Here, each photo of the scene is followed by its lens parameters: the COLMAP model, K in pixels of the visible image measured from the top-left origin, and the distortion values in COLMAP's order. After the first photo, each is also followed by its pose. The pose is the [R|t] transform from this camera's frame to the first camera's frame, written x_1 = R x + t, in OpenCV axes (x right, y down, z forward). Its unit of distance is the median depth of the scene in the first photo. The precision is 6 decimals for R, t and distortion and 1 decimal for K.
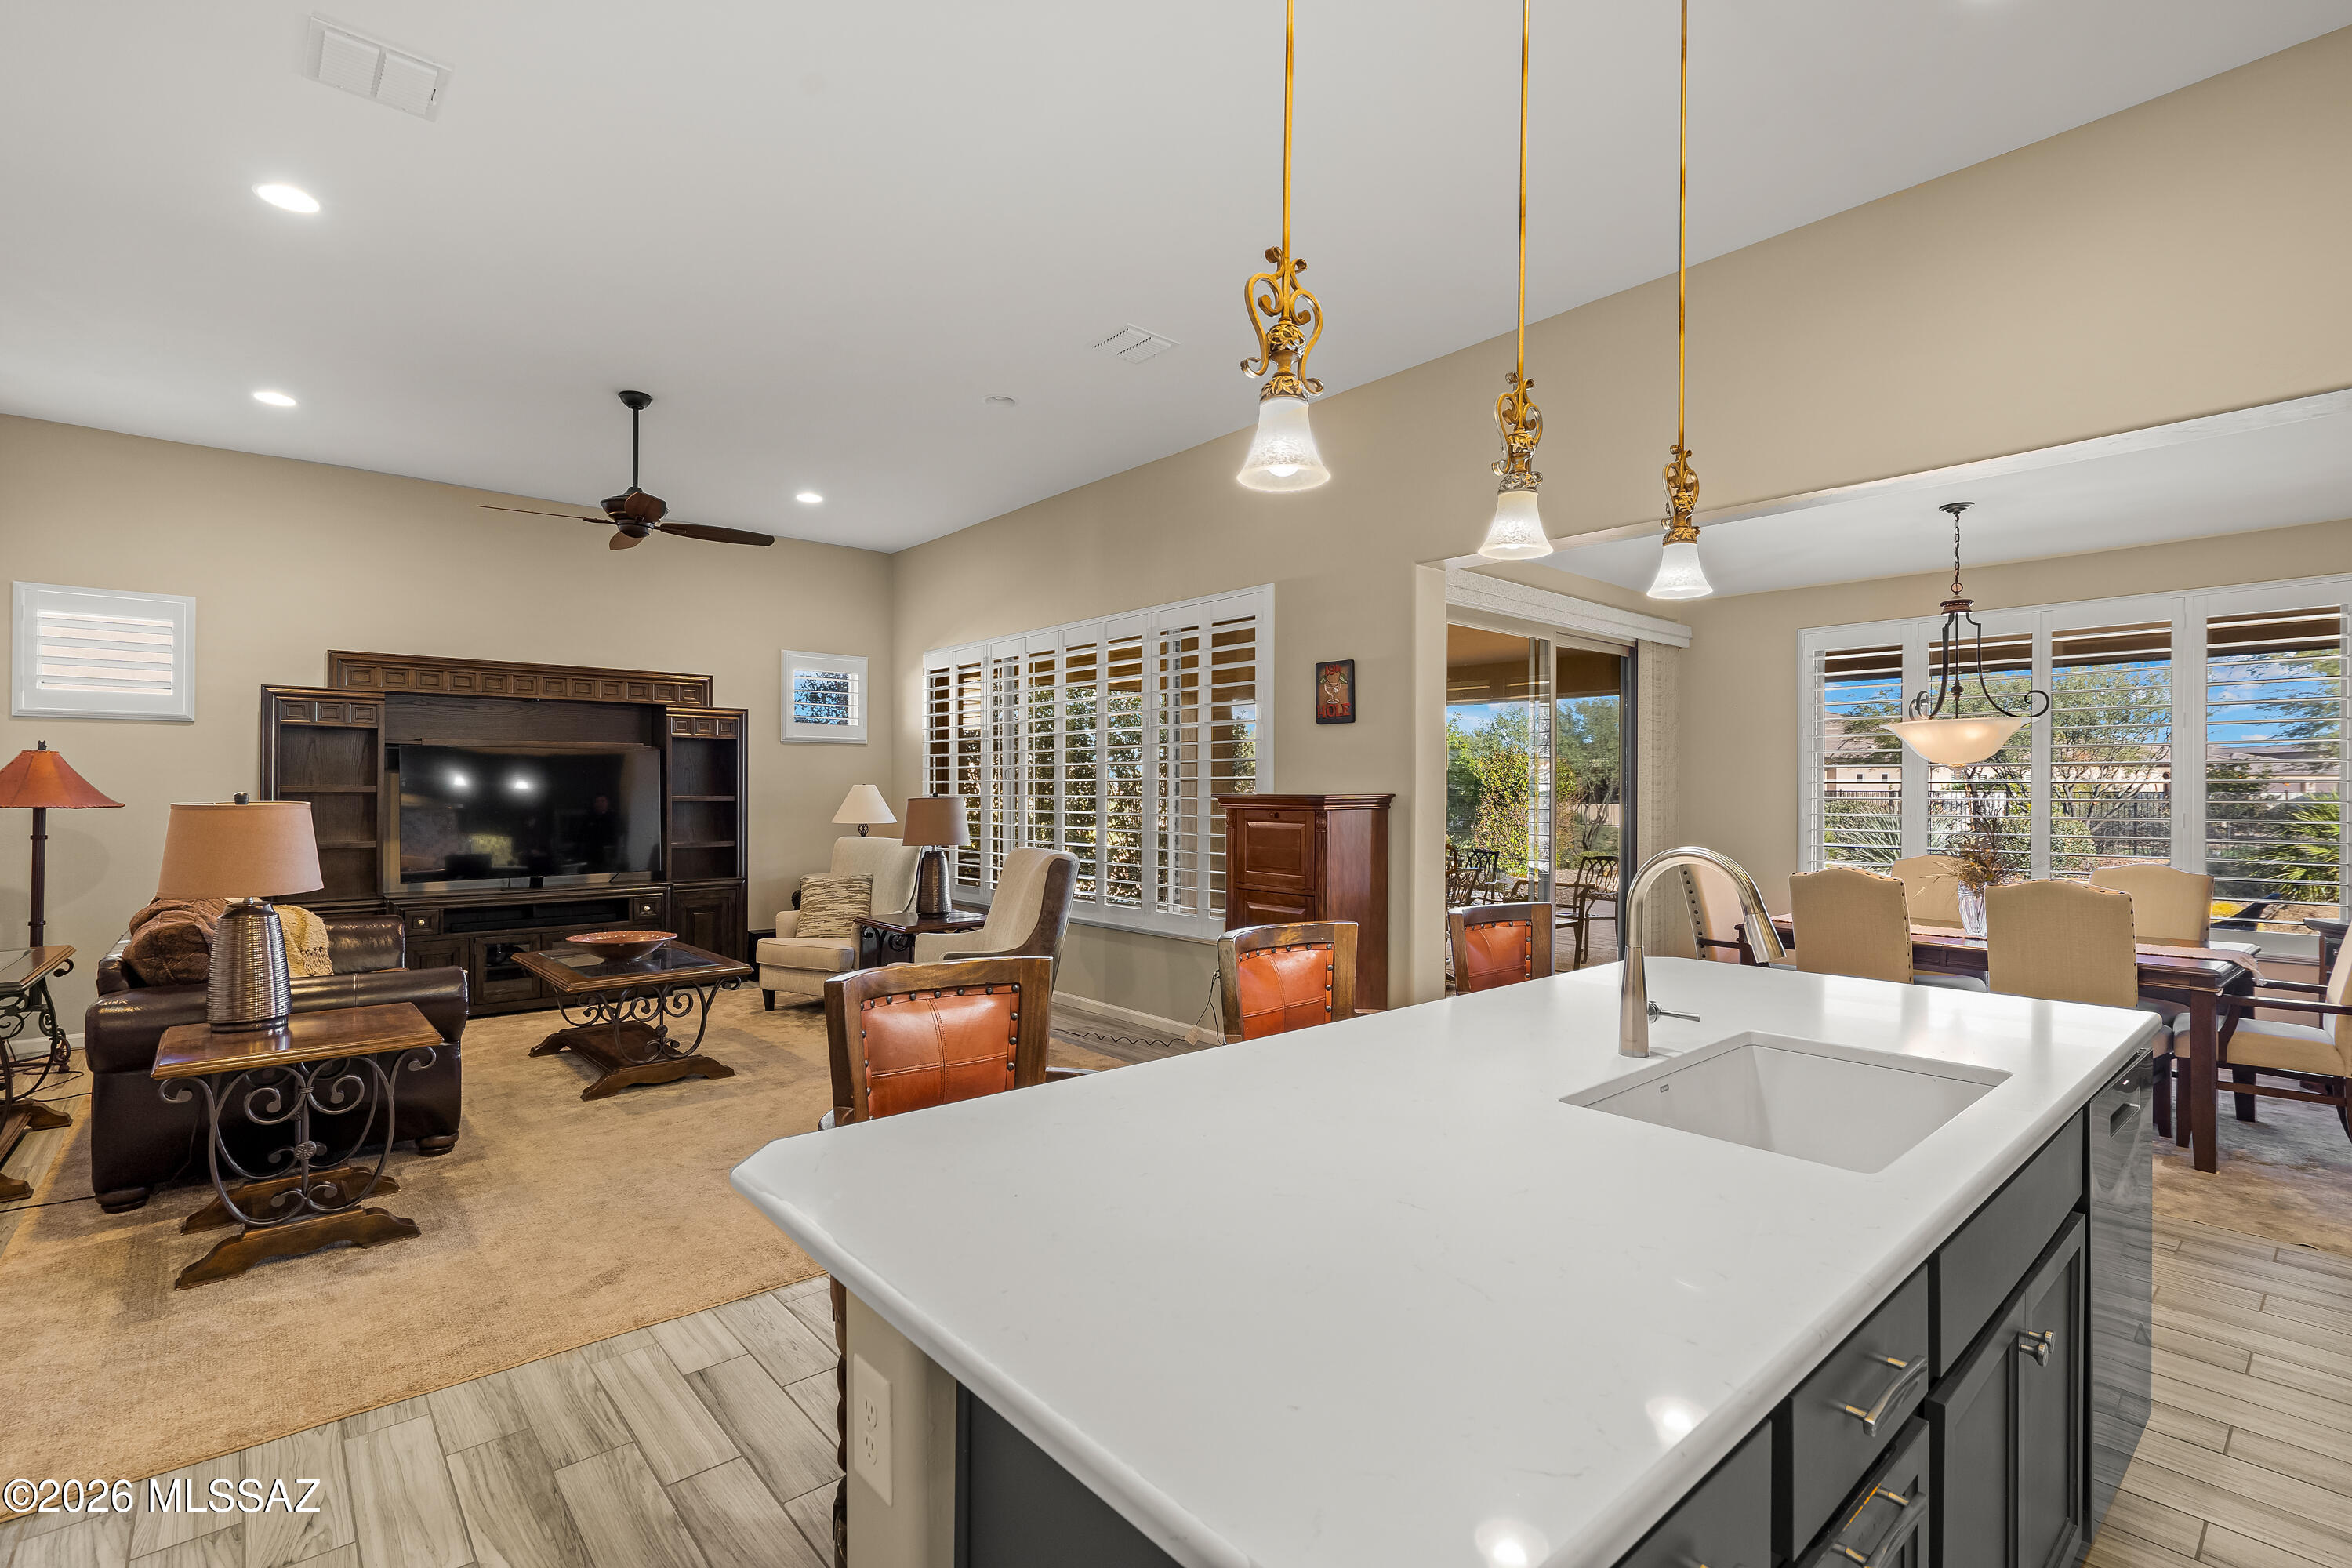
lens RADIAL K [[1069.4, 0, 1190.7], [0, 1069.4, 783.8], [0, 0, 1]] dist [-0.004181, 0.002131]
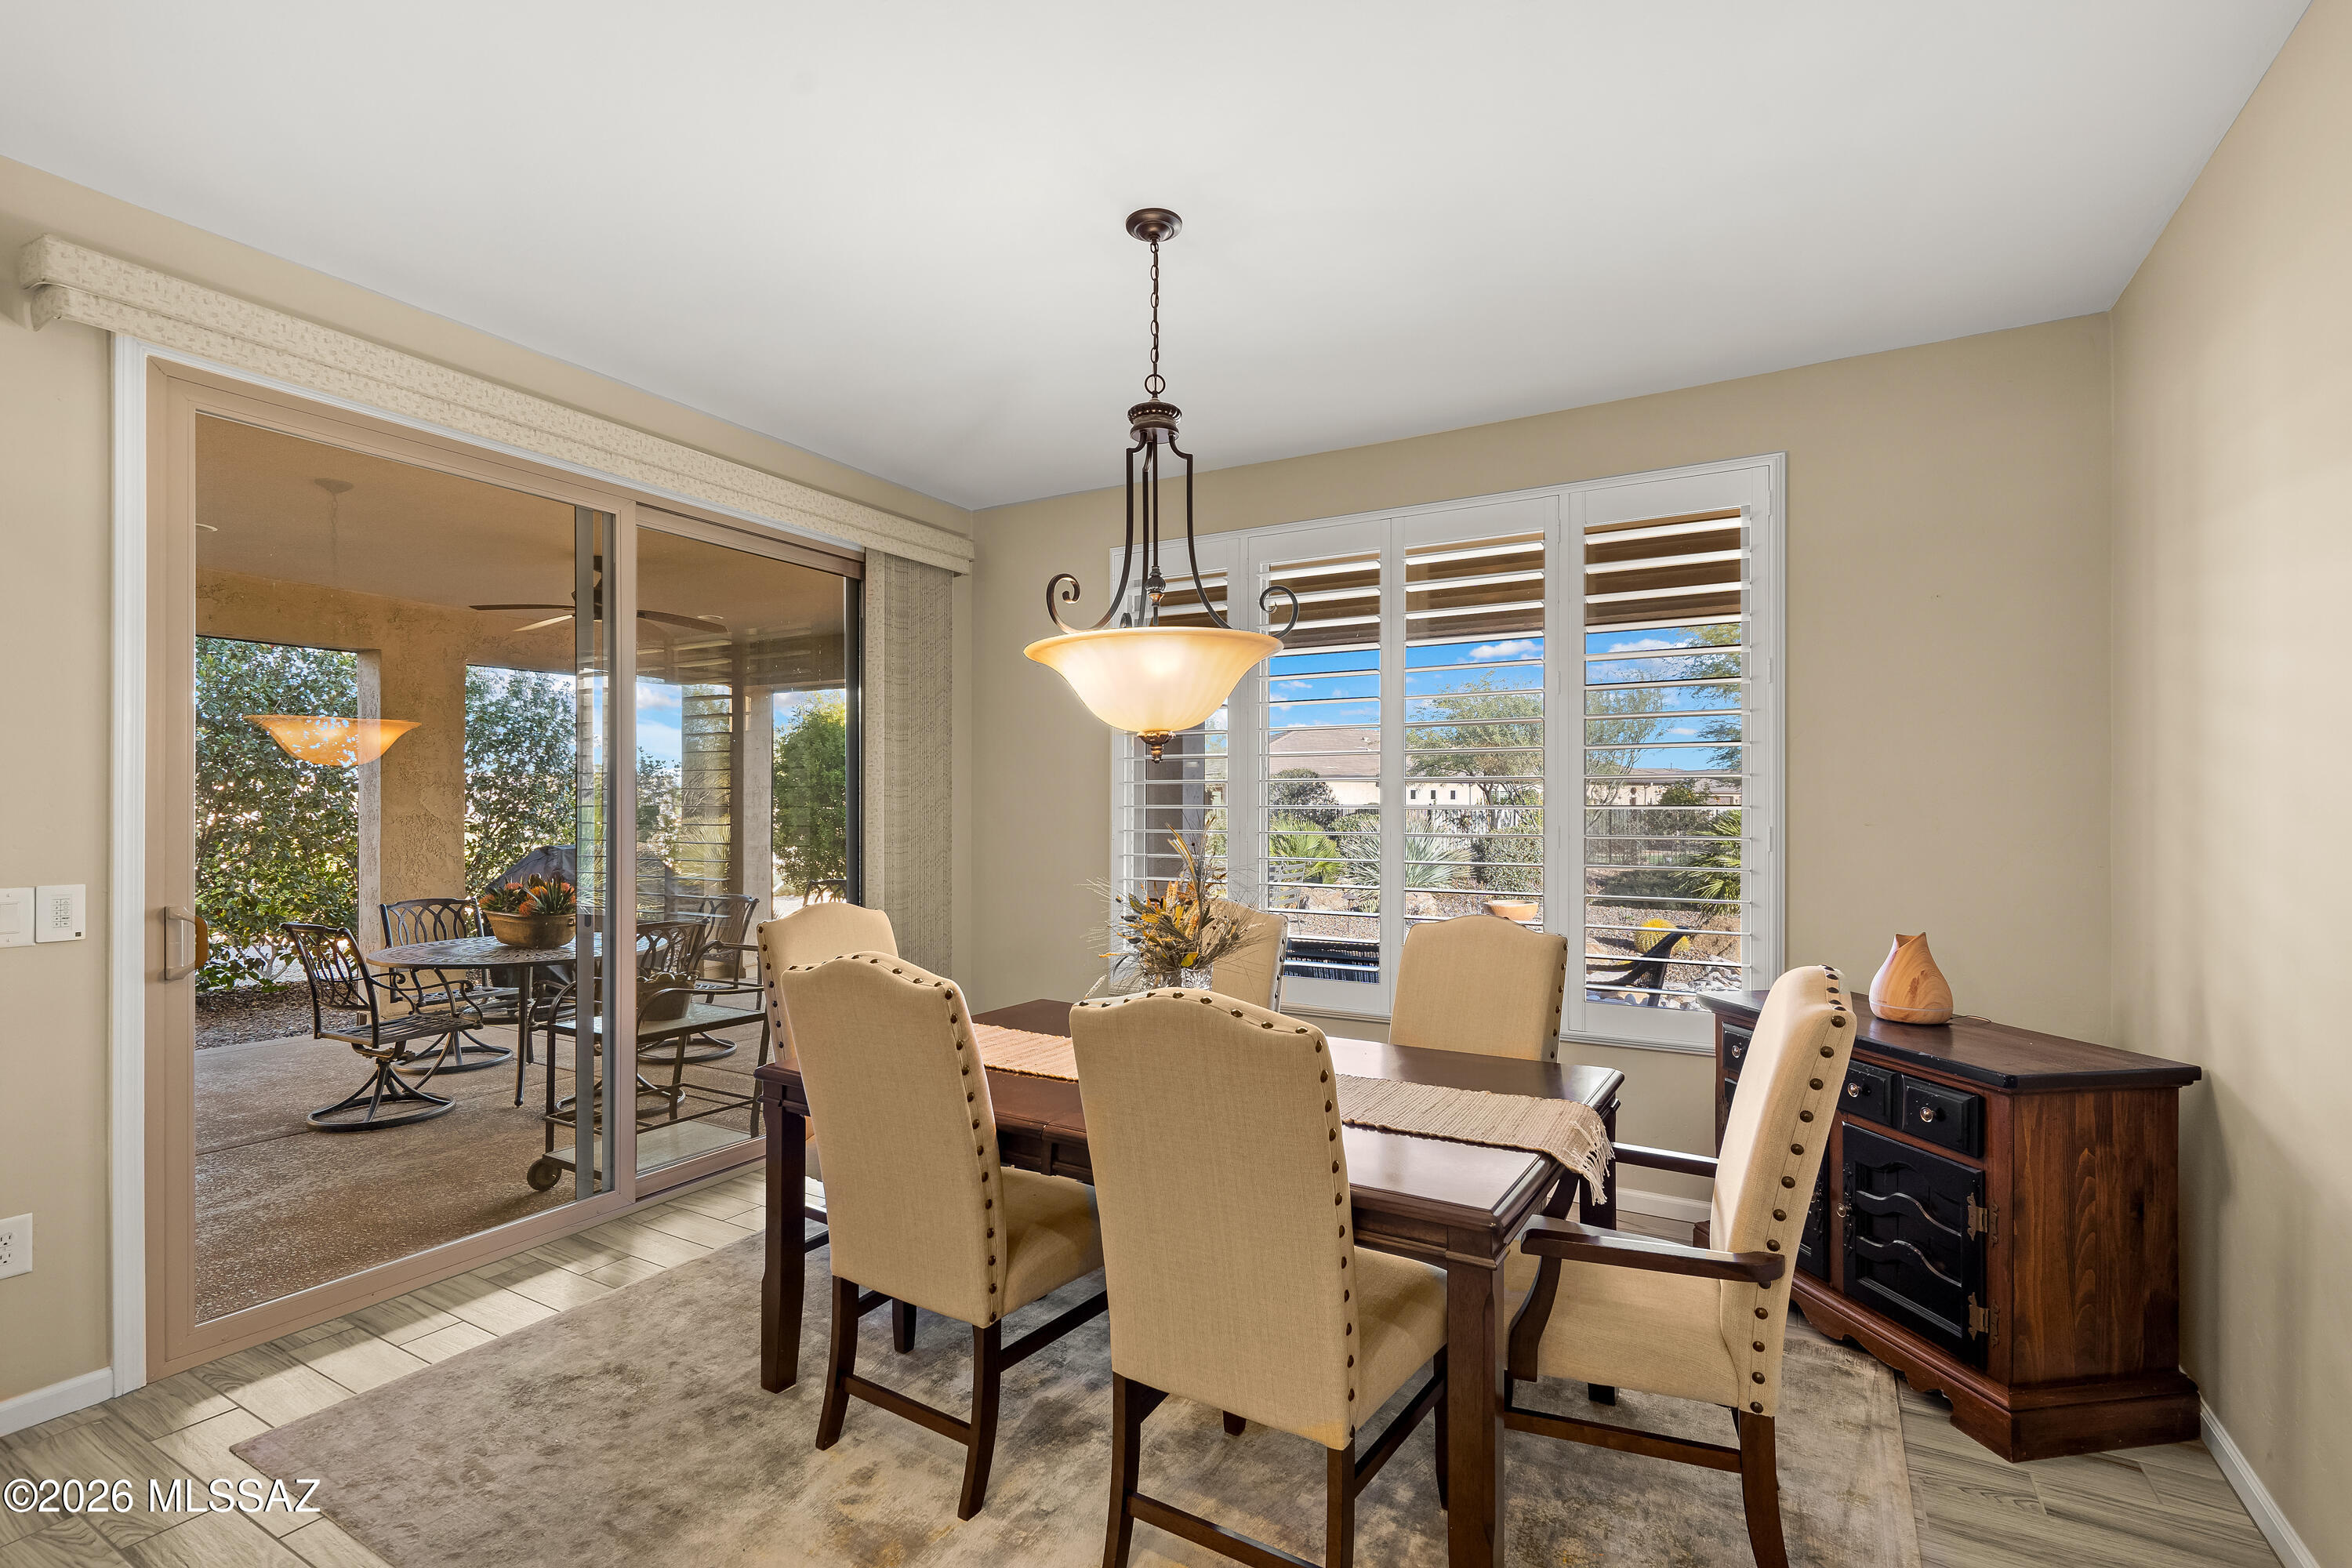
lens RADIAL K [[1069.4, 0, 1174.7], [0, 1069.4, 784.0], [0, 0, 1]] dist [-0.004181, 0.002131]
pose [[0.947734, 0.010033, 0.318904, 0.689678], [-0.004712, 0.999837, -0.017451, 0.021089], [-0.319027, 0.015036, 0.947626, 0.628614]]
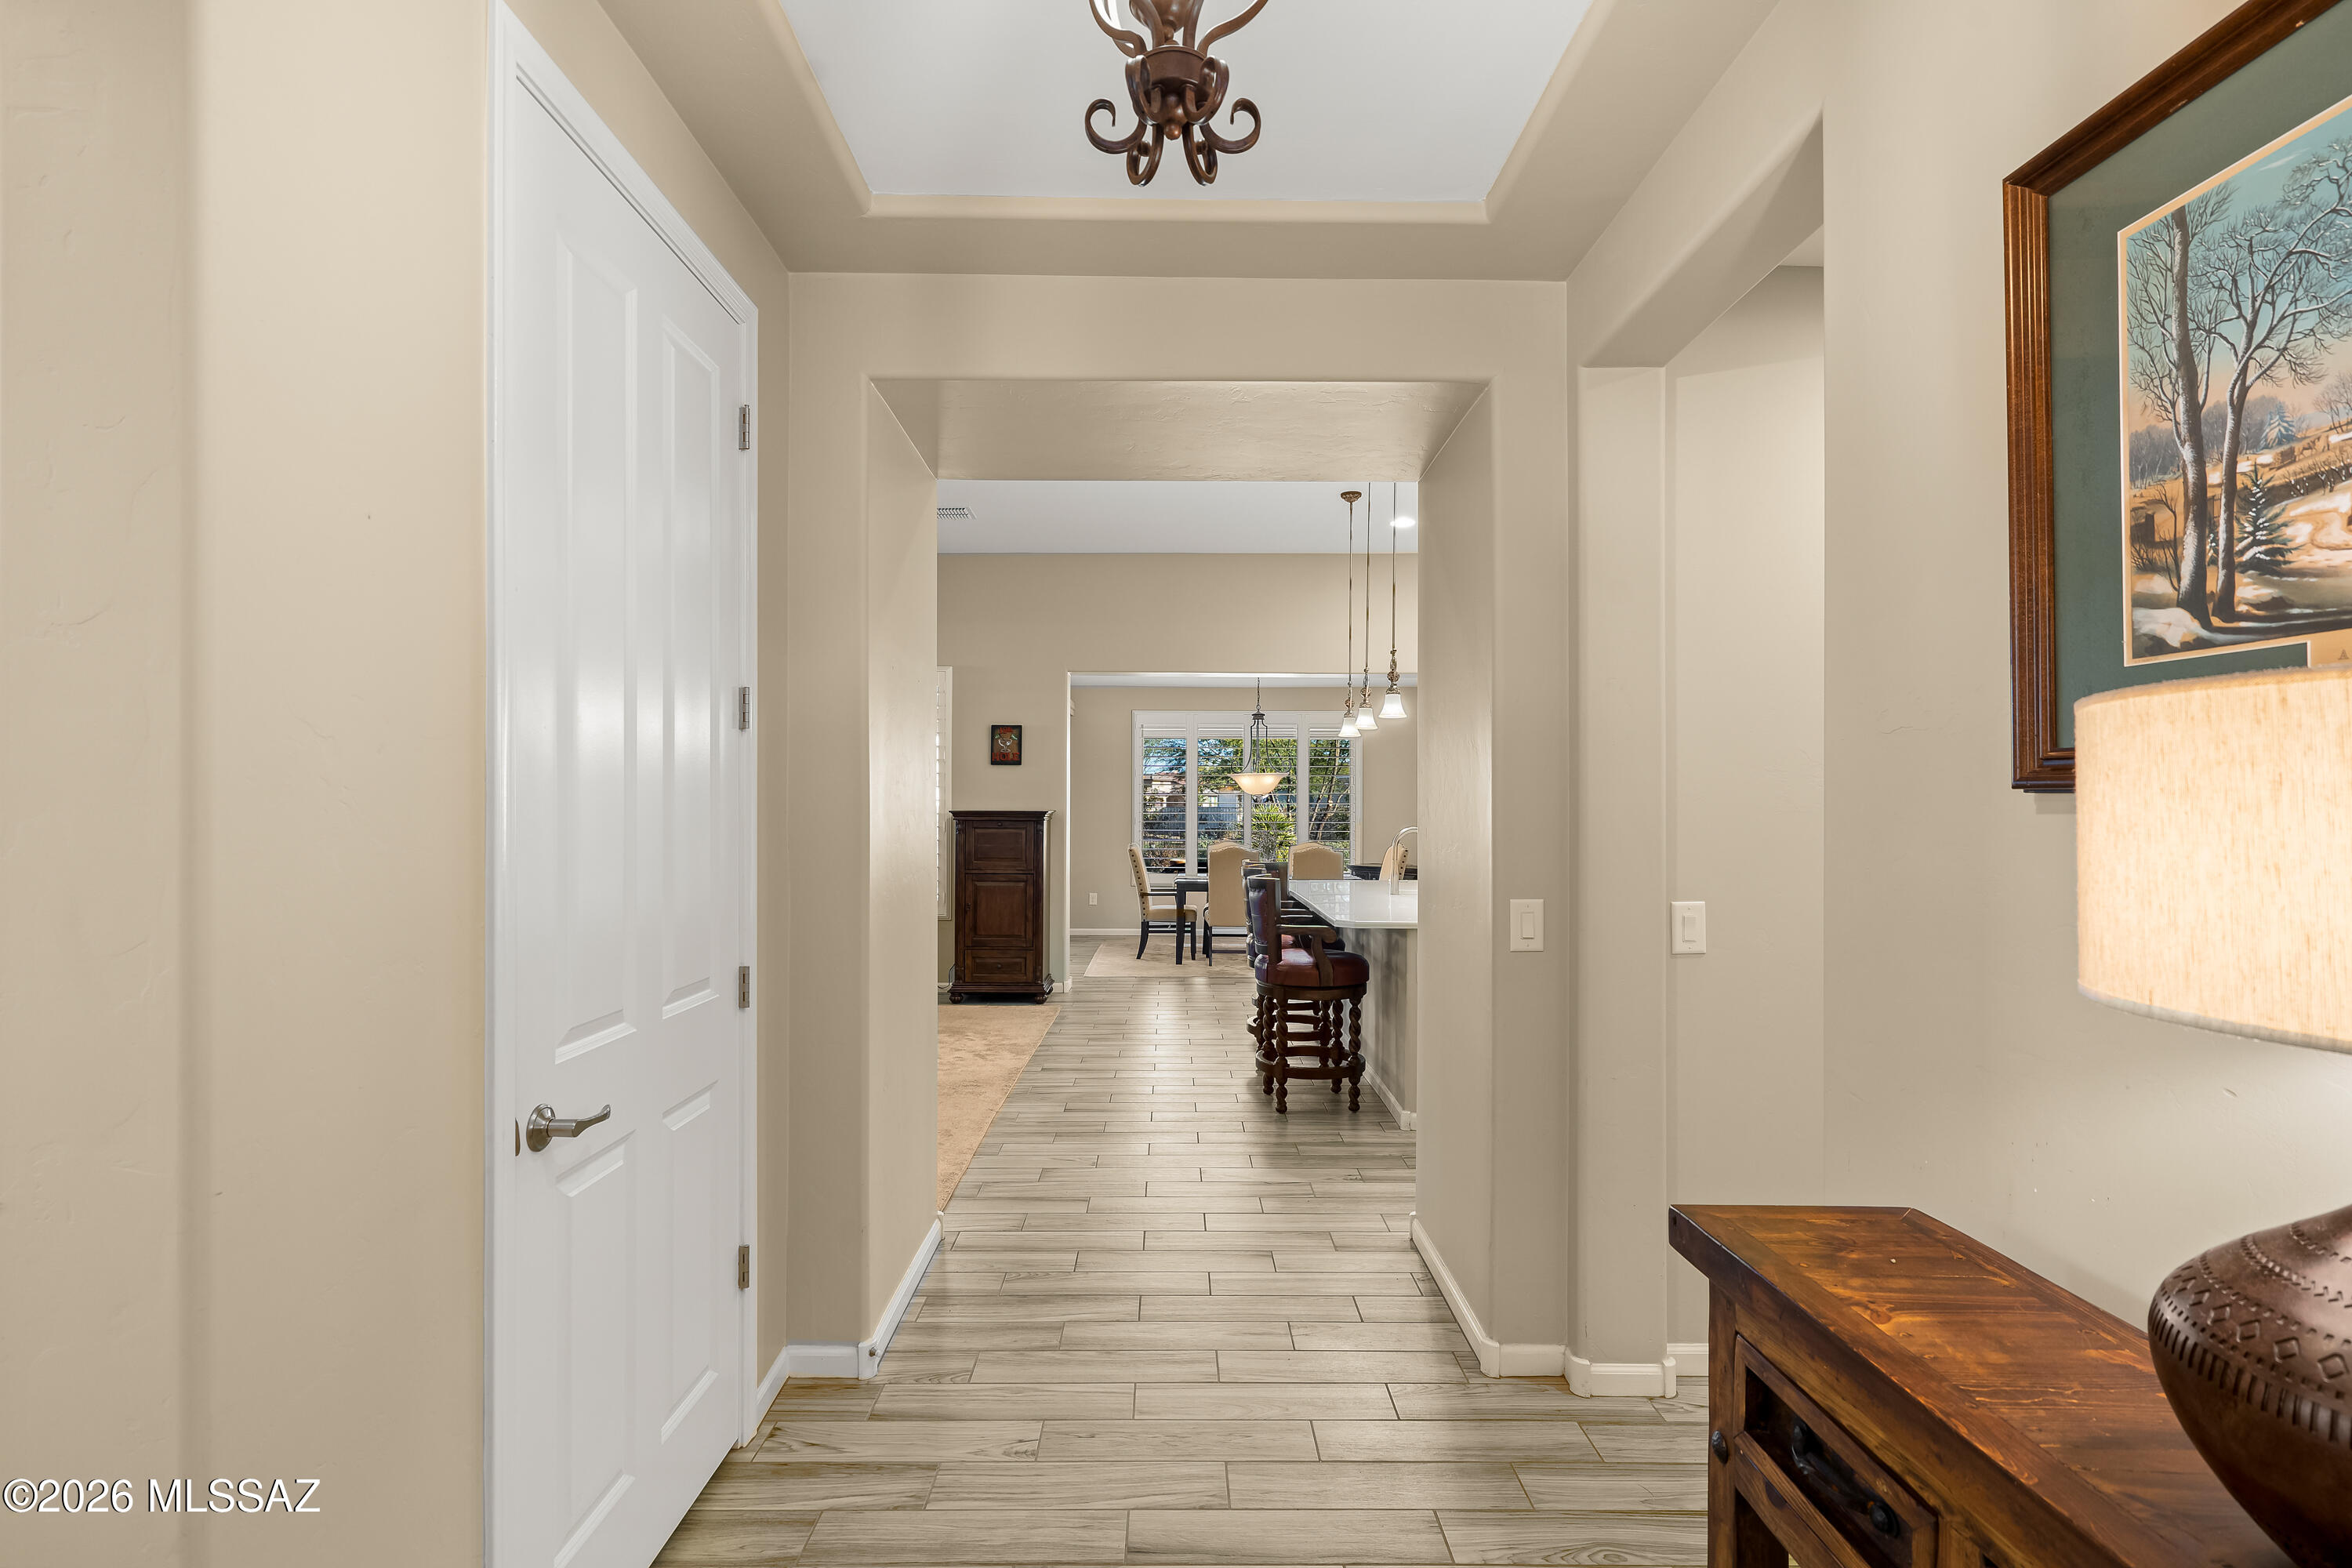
lens RADIAL K [[1069.4, 0, 1154.3], [0, 1069.4, 786.5], [0, 0, 1]] dist [-0.004181, 0.002131]
pose [[0.678176, 0.012072, 0.734800, -1.085089], [-0.003234, 0.999904, -0.013443, -0.006708], [-0.734892, 0.006741, 0.678151, -0.265454]]
